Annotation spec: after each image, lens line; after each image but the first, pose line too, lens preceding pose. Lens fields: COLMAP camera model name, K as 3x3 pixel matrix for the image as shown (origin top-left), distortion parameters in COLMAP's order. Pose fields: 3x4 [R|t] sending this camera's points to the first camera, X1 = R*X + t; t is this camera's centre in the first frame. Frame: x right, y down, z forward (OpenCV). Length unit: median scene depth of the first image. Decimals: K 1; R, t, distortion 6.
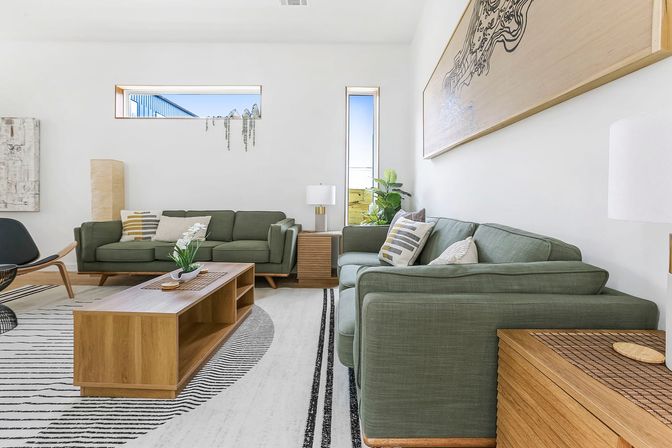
lens RADIAL K [[319.6, 0, 333.1], [0, 319.6, 197.5], [0, 0, 1]] dist [-0.024740, 0.013161]
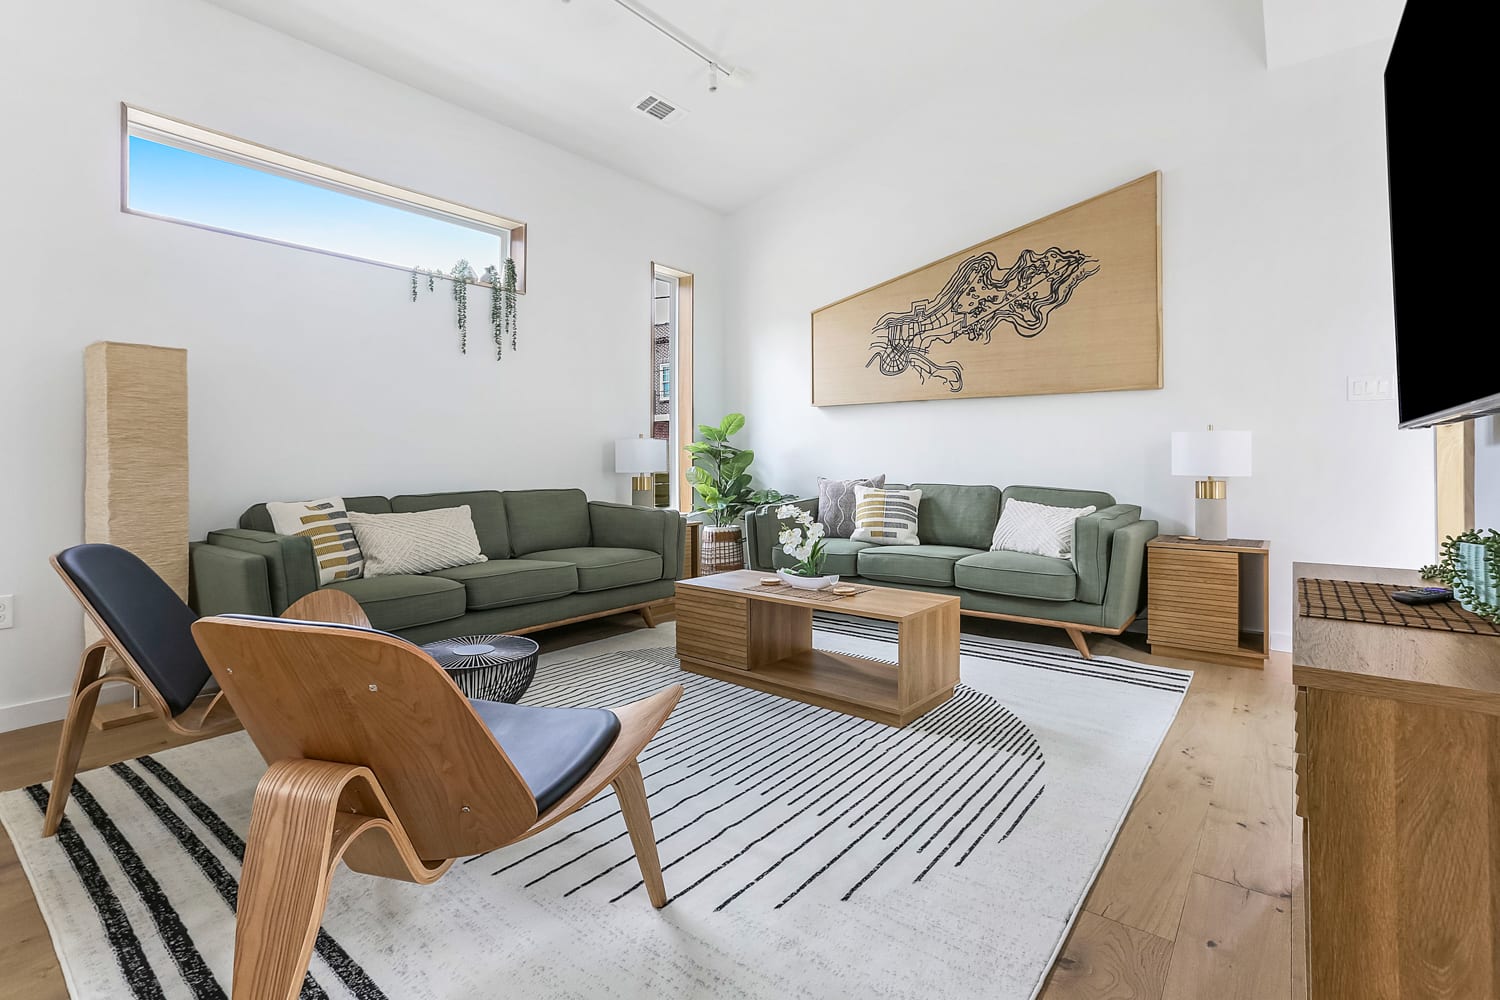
lens RADIAL K [[713.4, 0, 758.4], [0, 713.4, 445.3], [0, 0, 1]] dist [-0.024740, 0.013161]
pose [[0.605191, 0.000891, 0.796080, -1.174576], [-0.004871, 0.999985, 0.002585, -0.035050], [-0.796065, -0.005442, 0.605186, 0.108751]]
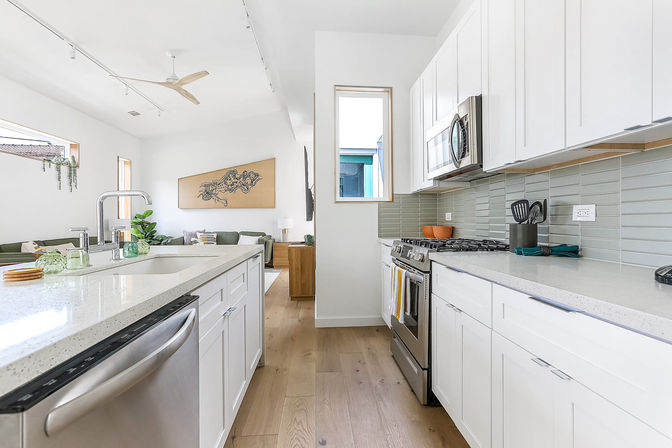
lens RADIAL K [[319.6, 0, 334.9], [0, 319.6, 219.4], [0, 0, 1]] dist [-0.024740, 0.013161]
pose [[-0.067199, -0.011759, 0.997670, -2.229320], [-0.014616, 0.999835, 0.010800, -0.083386], [-0.997633, -0.013857, -0.067360, 0.010812]]
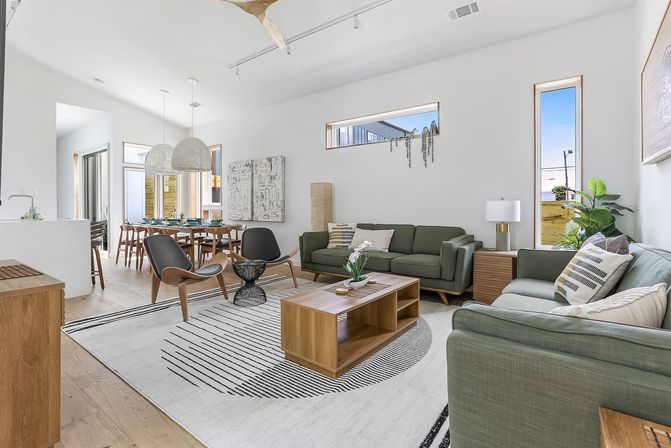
lens RADIAL K [[319.1, 0, 329.7], [0, 319.1, 200.7], [0, 0, 1]] dist [-0.024740, 0.013161]
pose [[0.800998, -0.024761, -0.598155, 0.129539], [0.018765, 0.999692, -0.016254, -0.036137], [0.598373, 0.001795, 0.801216, -0.027425]]
